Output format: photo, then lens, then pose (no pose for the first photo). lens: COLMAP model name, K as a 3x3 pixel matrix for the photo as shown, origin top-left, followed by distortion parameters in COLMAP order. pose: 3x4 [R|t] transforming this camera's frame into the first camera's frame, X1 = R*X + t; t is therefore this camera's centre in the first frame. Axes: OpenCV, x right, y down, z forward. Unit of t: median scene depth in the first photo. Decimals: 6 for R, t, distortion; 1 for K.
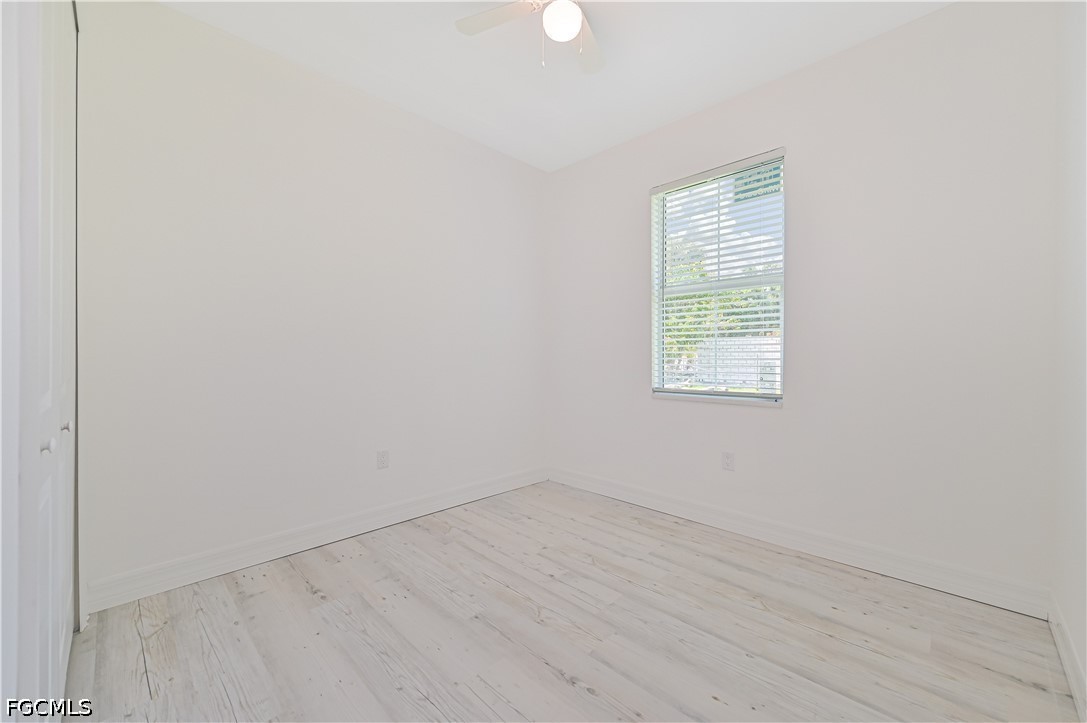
lens RADIAL K [[424.1, 0, 550.8], [0, 424.1, 356.4], [0, 0, 1]] dist [-0.003258, -0.000092]
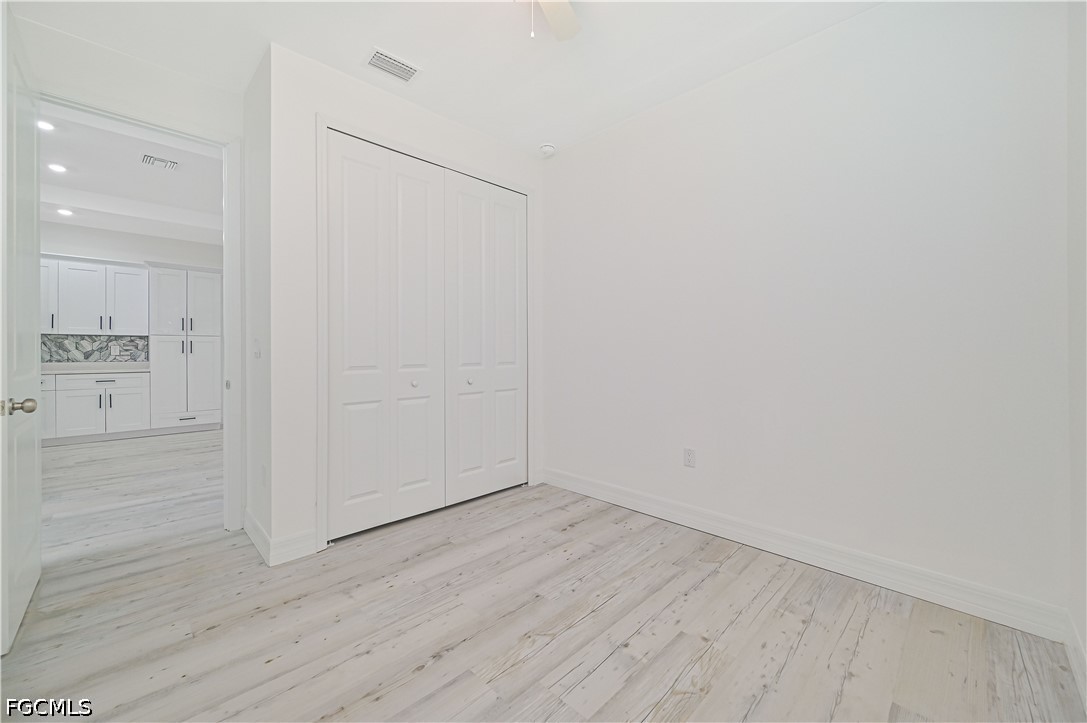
lens RADIAL K [[424.1, 0, 548.3], [0, 424.1, 352.1], [0, 0, 1]] dist [-0.003258, -0.000092]
pose [[0.010041, 0.006826, -0.999926, 0.761863], [-0.006828, 0.999954, 0.006758, -0.011790], [0.999926, 0.006759, 0.010087, 0.856977]]
